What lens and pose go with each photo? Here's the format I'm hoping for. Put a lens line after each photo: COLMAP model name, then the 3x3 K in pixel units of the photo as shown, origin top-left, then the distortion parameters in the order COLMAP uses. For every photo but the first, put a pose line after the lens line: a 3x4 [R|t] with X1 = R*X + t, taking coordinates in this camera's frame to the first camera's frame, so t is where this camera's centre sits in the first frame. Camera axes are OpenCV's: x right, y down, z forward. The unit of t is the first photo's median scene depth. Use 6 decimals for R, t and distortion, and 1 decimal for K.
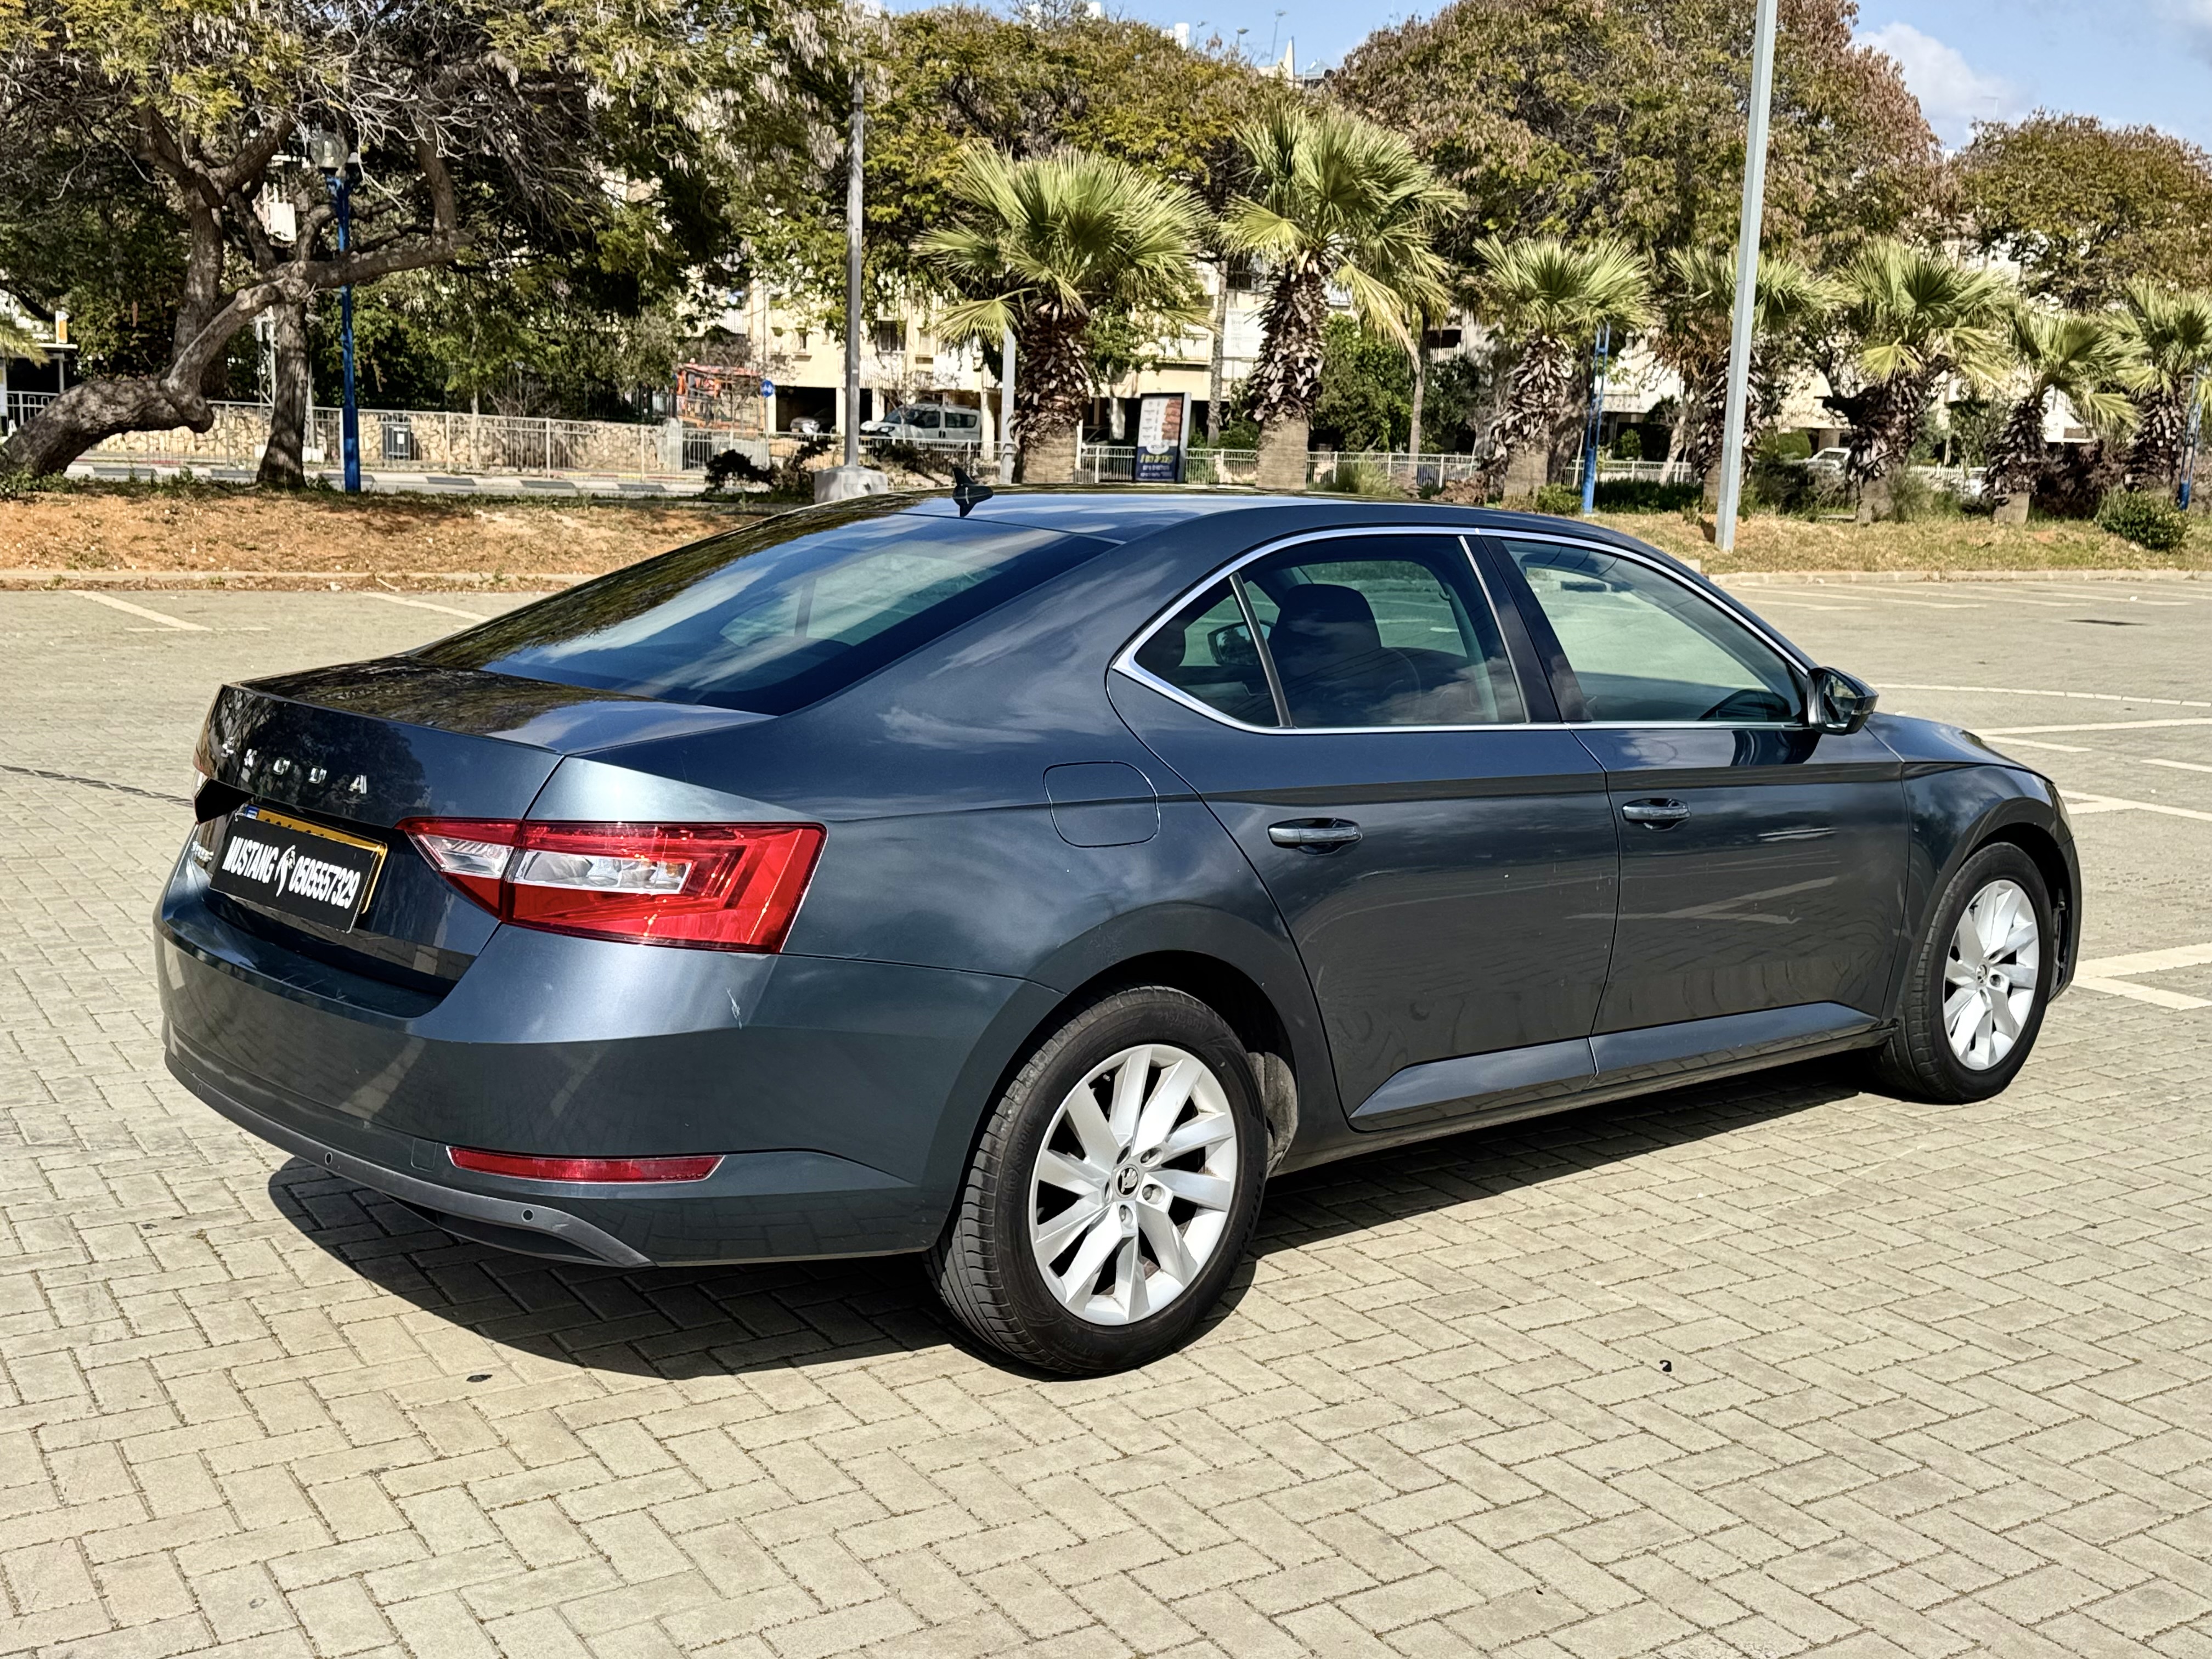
lens RADIAL K [[2295.7, 0, 1136.4], [0, 2295.7, 837.4], [0, 0, 1]] dist [0.161470, -0.370898]
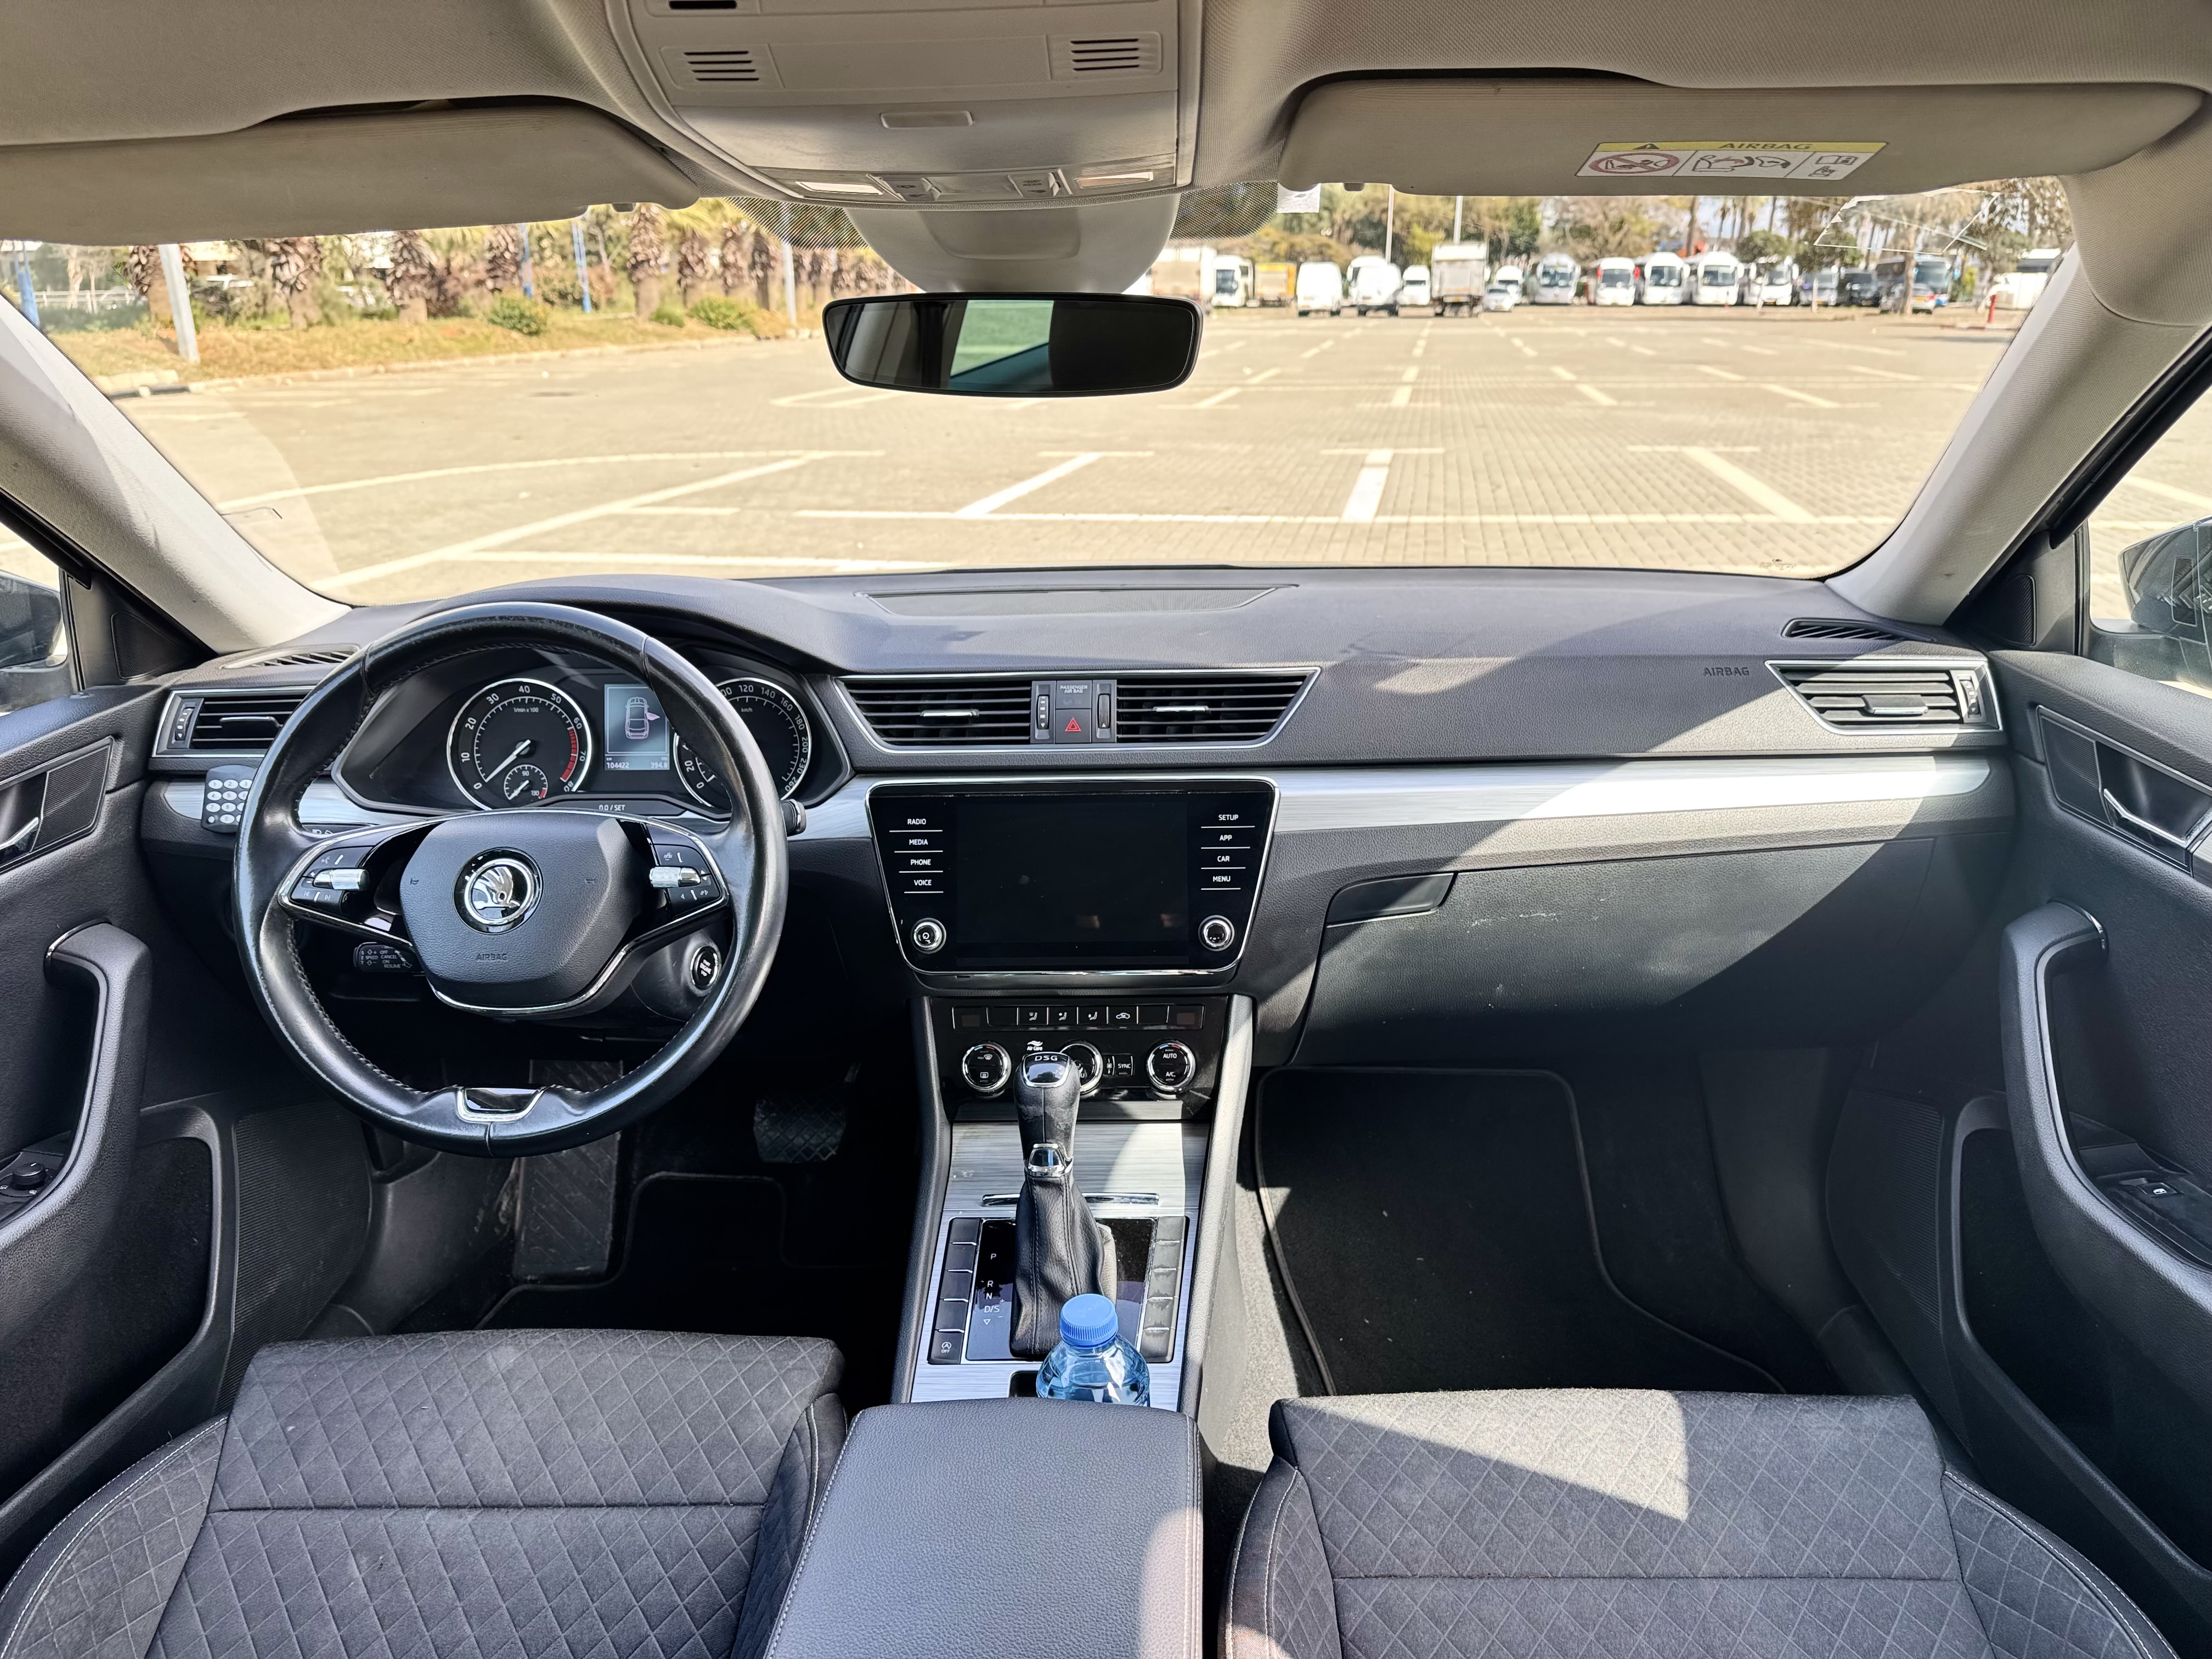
lens RADIAL K [[1554.2, 0, 1153.8], [0, 1554.2, 858.5], [0, 0, 1]] dist [-0.077657, 0.053505]
pose [[0.677413, -0.291278, 0.675477, 0.005467], [0.150000, 0.953666, 0.260808, -0.015785], [-0.720147, -0.075353, 0.689717, 0.146071]]
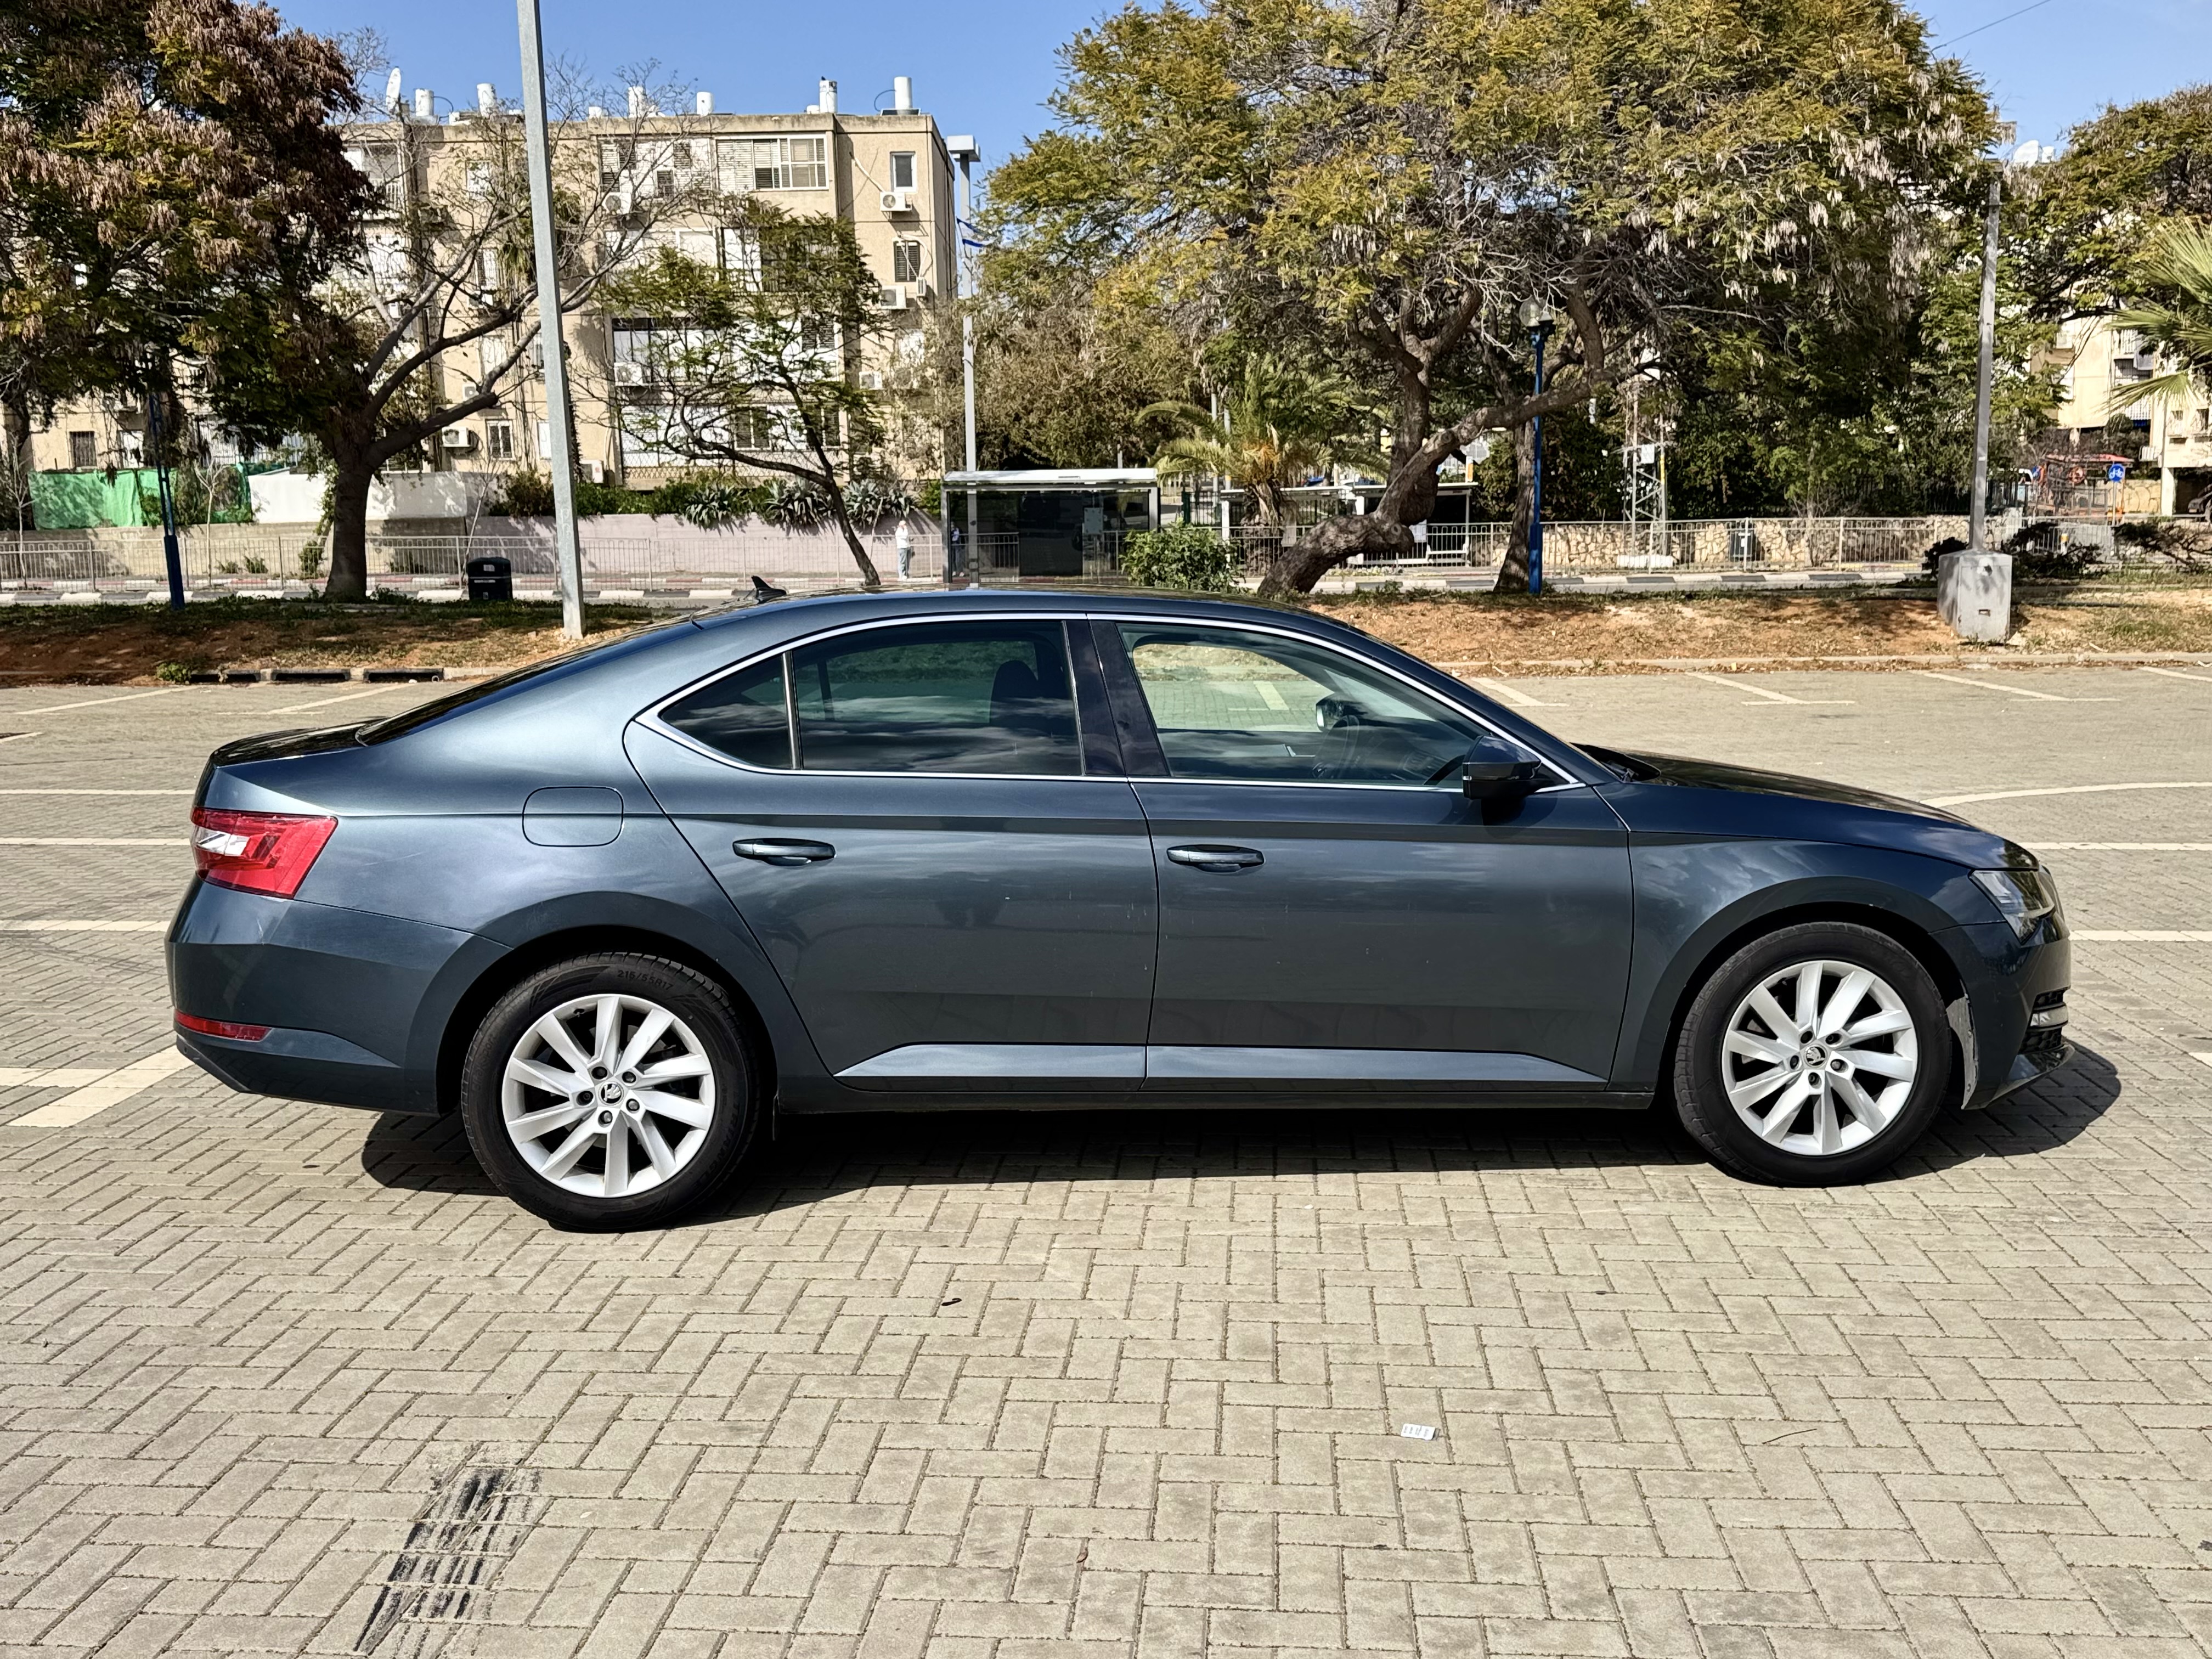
lens RADIAL K [[2053.3, 0, 1106.0], [0, 2053.3, 829.5], [0, 0, 1]] dist [0.150486, -0.286025]
pose [[0.789967, 0.038866, -0.611916, 0.112987], [-0.058574, 0.998208, -0.012217, -0.001180], [0.610345, 0.045494, 0.790828, 0.022539]]
